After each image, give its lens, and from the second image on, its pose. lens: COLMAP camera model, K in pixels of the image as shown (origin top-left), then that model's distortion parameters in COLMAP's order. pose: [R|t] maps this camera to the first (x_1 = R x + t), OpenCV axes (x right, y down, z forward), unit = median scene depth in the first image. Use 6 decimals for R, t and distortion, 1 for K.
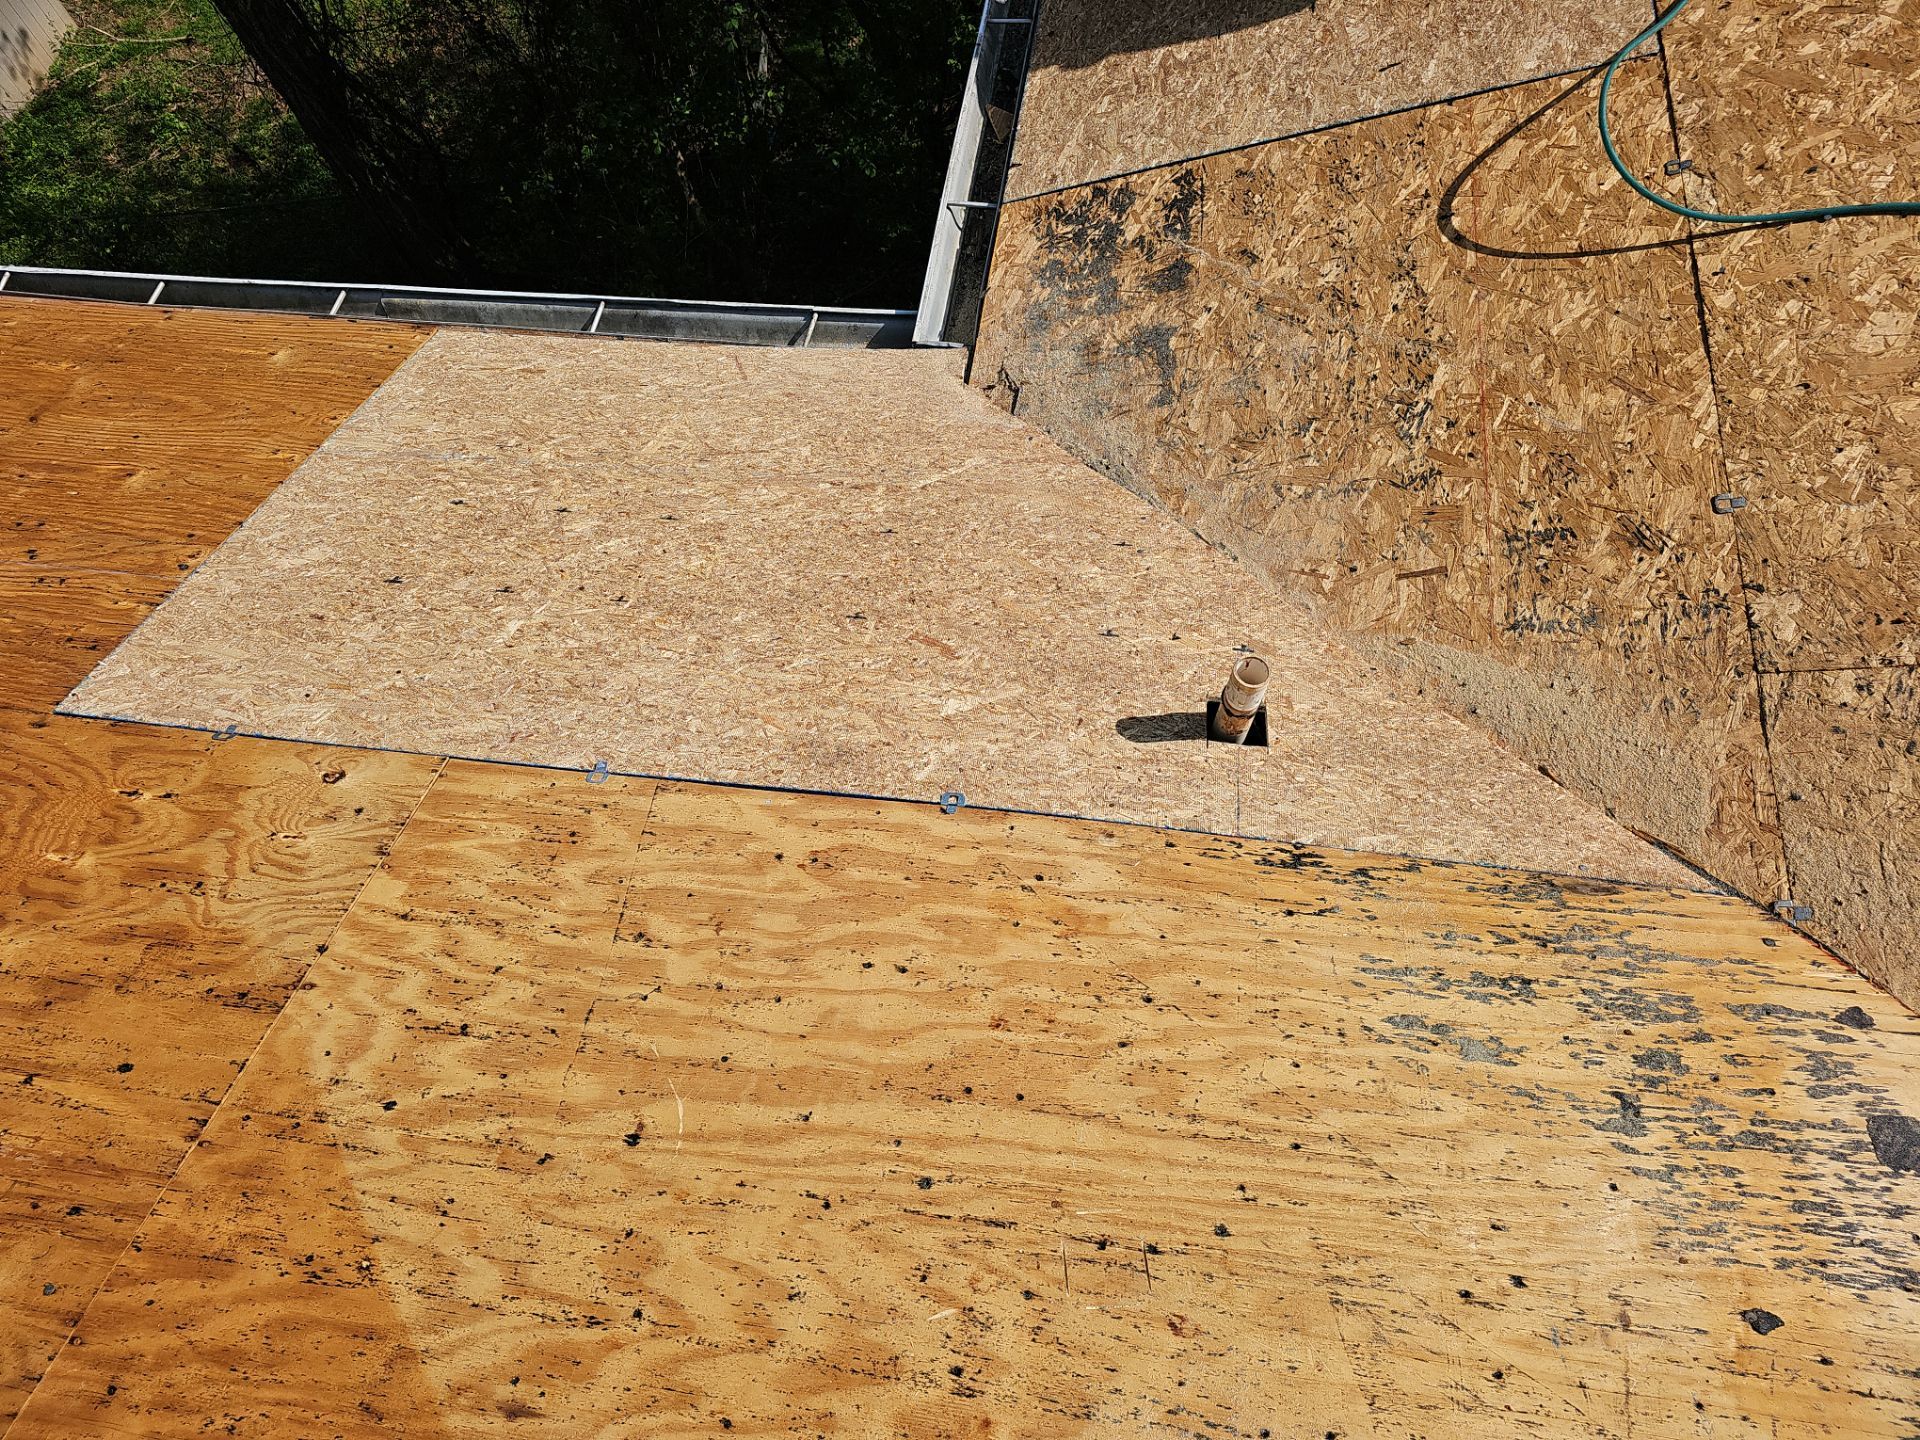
lens RADIAL K [[1296.1, 0, 959.0], [0, 1296.1, 720.7], [0, 0, 1]] dist [0.003491, -0.000336]
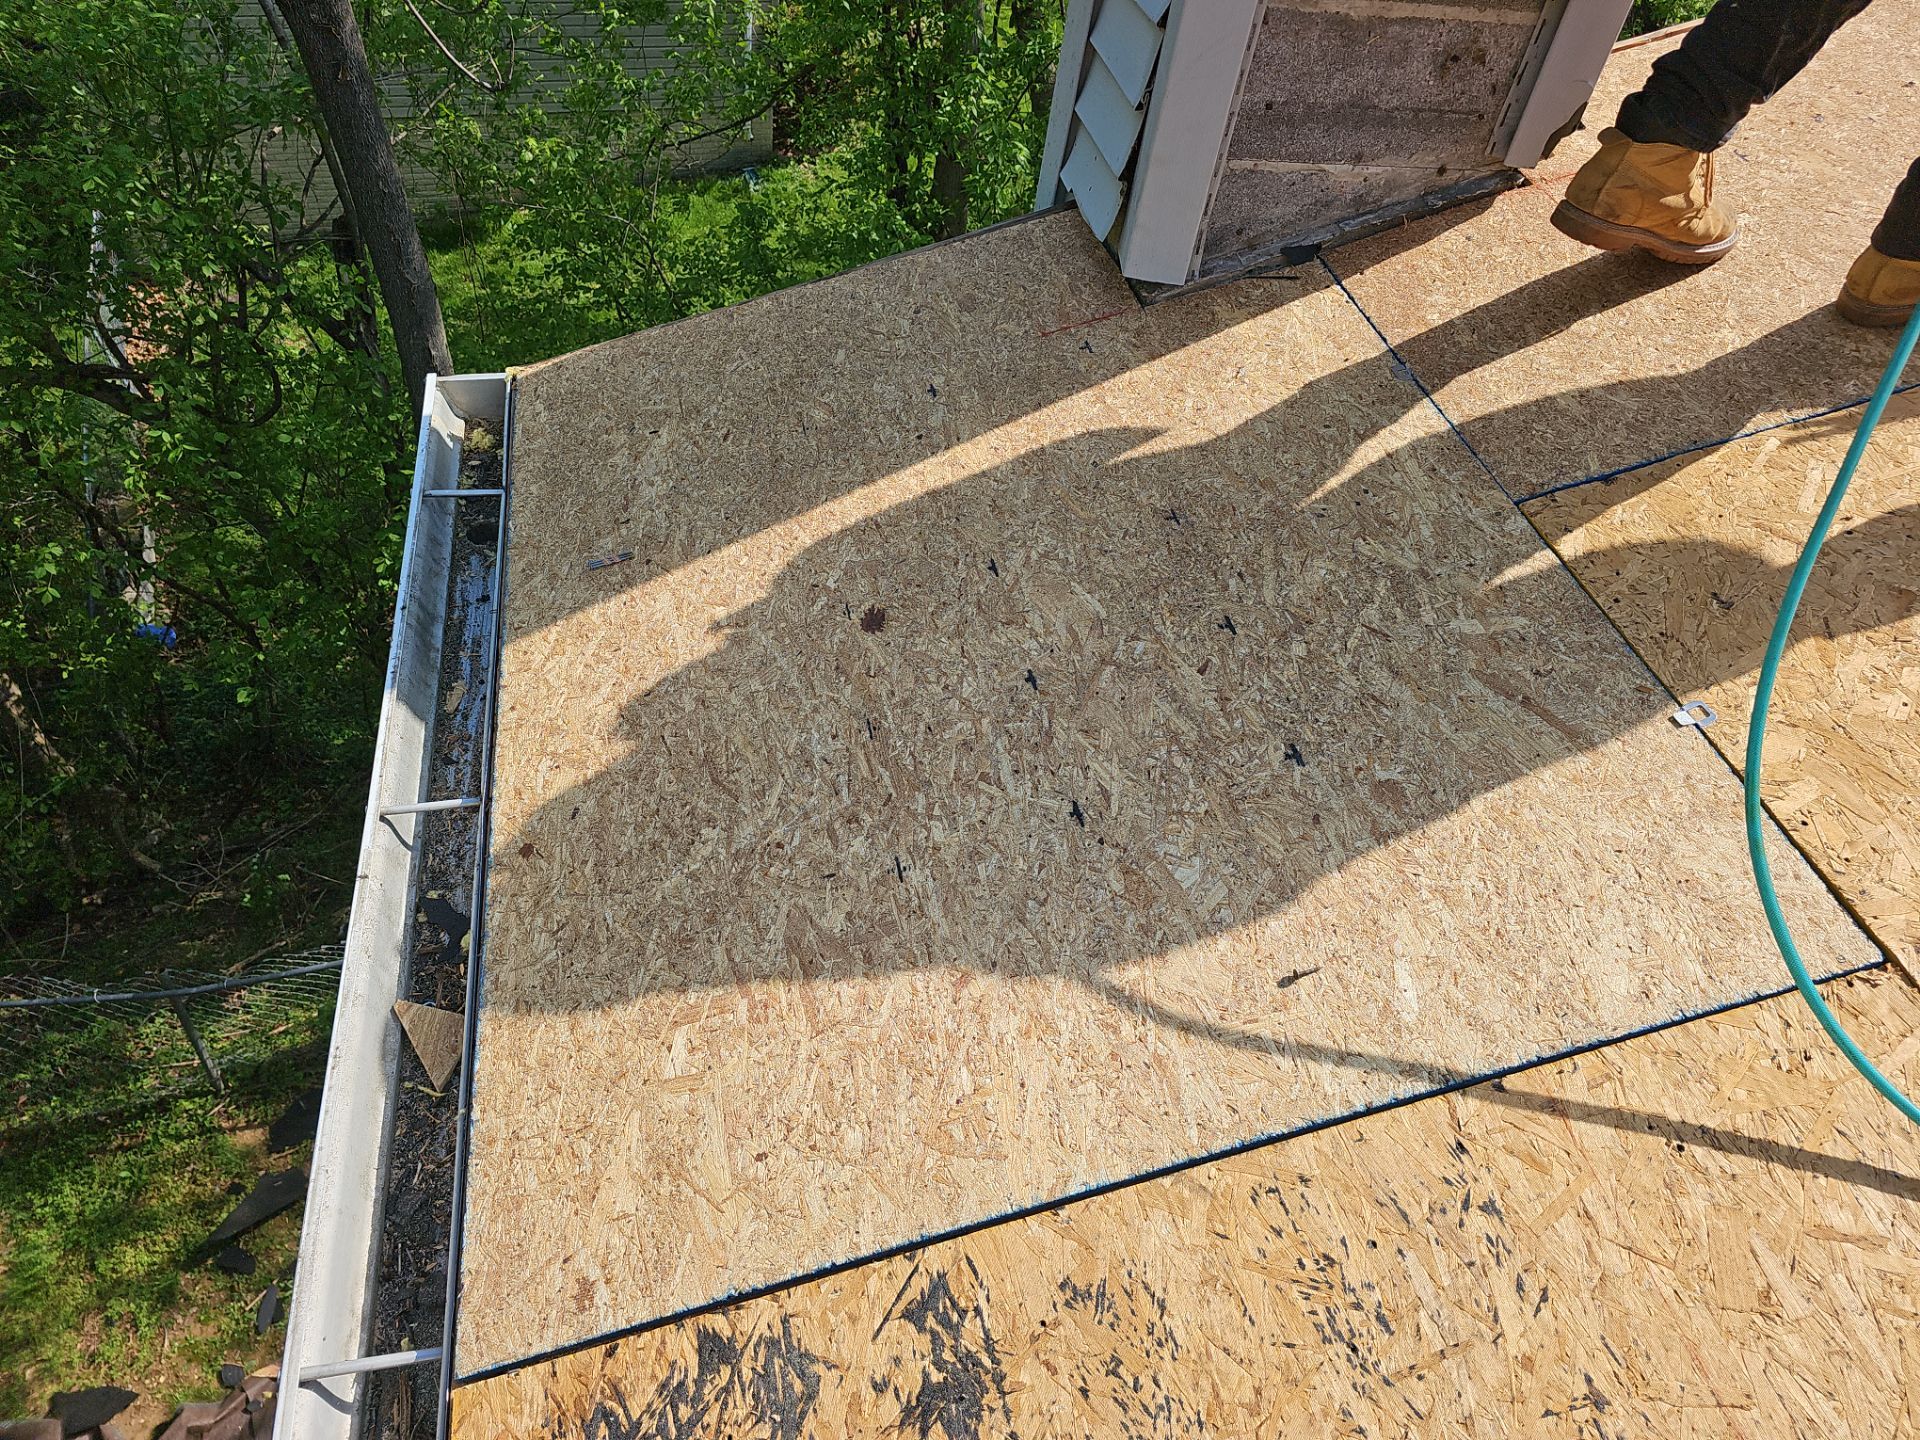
lens RADIAL K [[1296.1, 0, 961.1], [0, 1296.1, 719.8], [0, 0, 1]] dist [0.003491, -0.000336]
pose [[0.922027, -0.112193, 0.370511, 0.051395], [0.211598, 0.947520, -0.239652, -0.467585], [-0.324179, 0.299365, 0.897379, 0.554232]]
